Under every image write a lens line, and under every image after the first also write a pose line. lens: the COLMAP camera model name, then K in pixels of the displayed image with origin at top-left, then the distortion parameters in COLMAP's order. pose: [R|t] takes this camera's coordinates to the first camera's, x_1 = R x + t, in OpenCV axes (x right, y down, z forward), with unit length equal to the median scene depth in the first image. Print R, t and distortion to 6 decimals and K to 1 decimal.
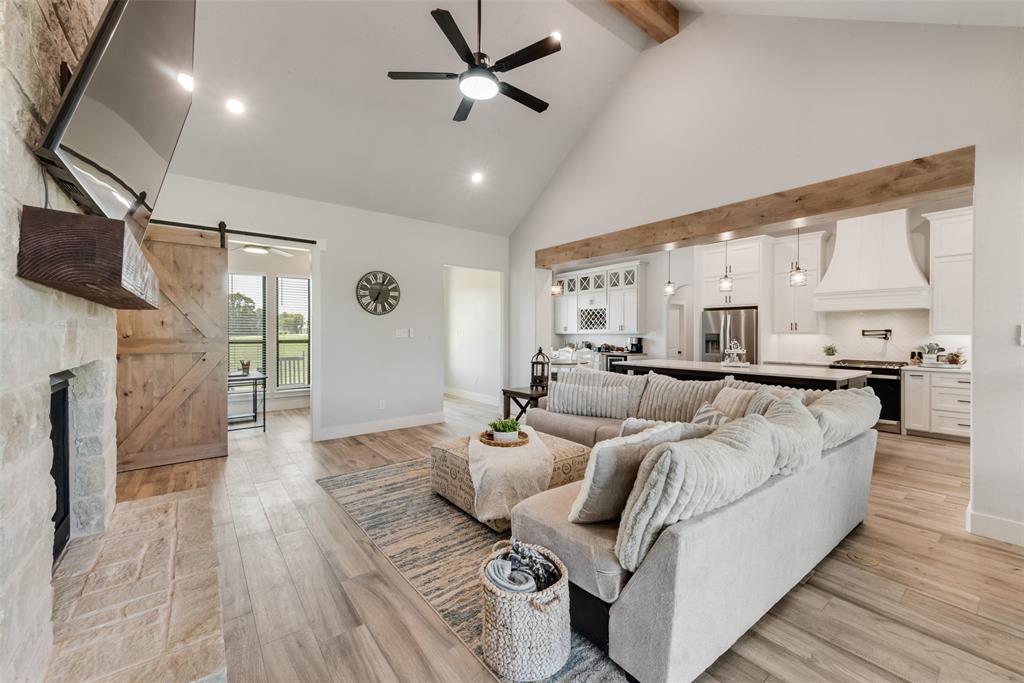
lens RADIAL K [[405.2, 0, 513.6], [0, 405.2, 336.8], [0, 0, 1]] dist [0.011944, -0.000434]
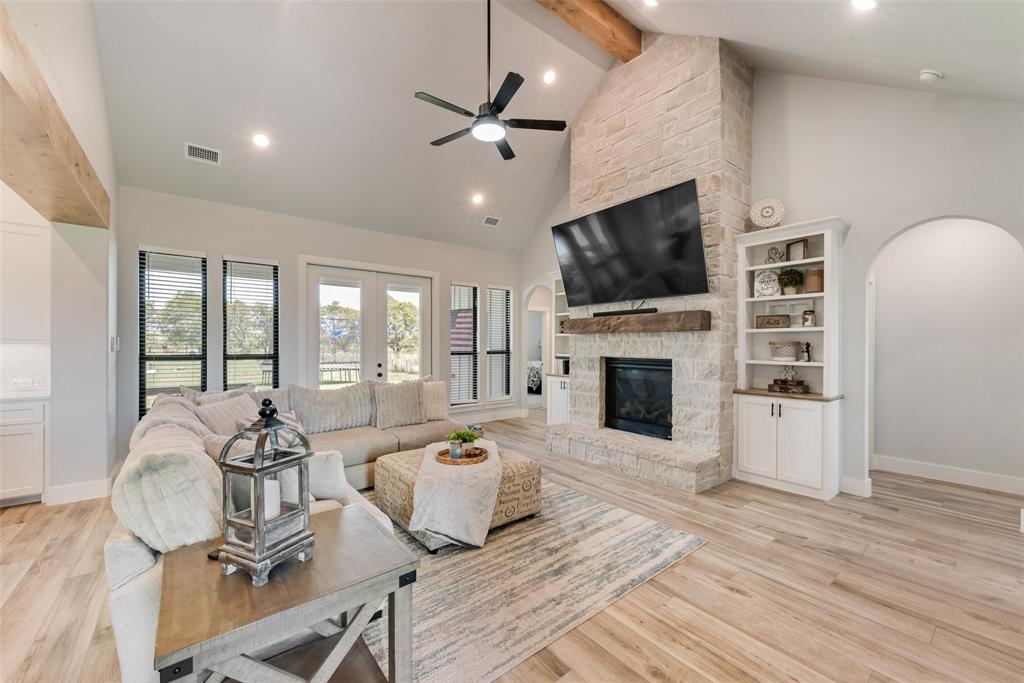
lens RADIAL K [[399.0, 0, 516.0], [0, 399.0, 346.0], [0, 0, 1]] dist [0.010553, -0.000146]
pose [[-0.999927, -0.006273, -0.010361, -0.069367], [-0.006410, 0.999892, 0.013215, -0.009103], [0.010277, 0.013280, -0.999859, 0.982849]]
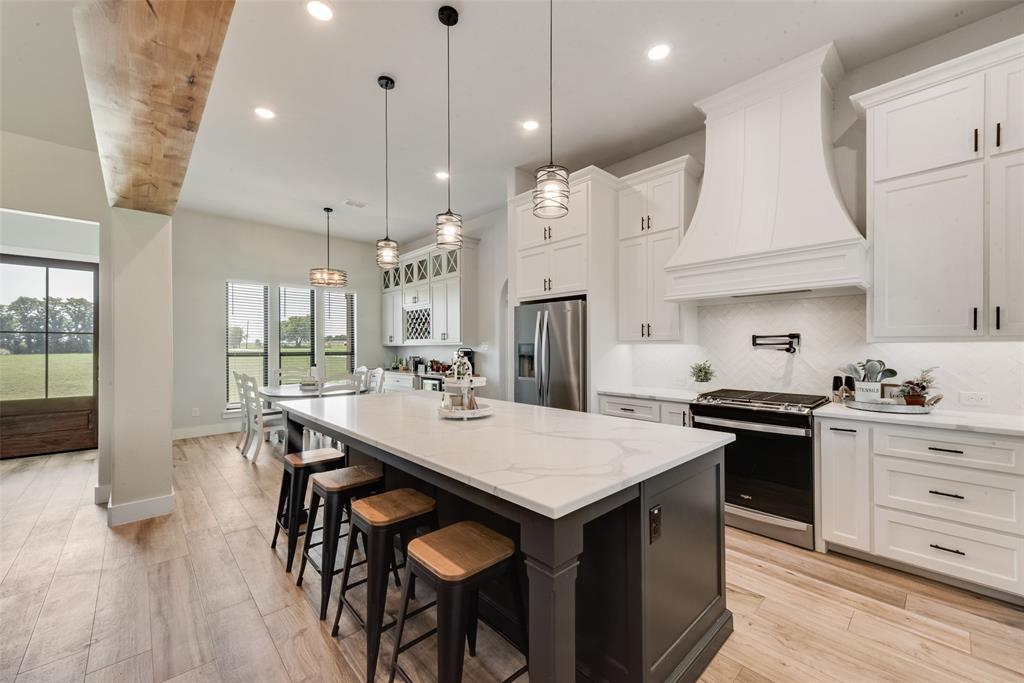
lens RADIAL K [[399.0, 0, 516.0], [0, 399.0, 346.0], [0, 0, 1]] dist [0.010553, -0.000146]
pose [[0.996436, -0.003074, 0.084292, 0.475554], [0.004000, 0.999933, -0.010825, 0.002145], [-0.084254, 0.011124, 0.996382, 0.475735]]
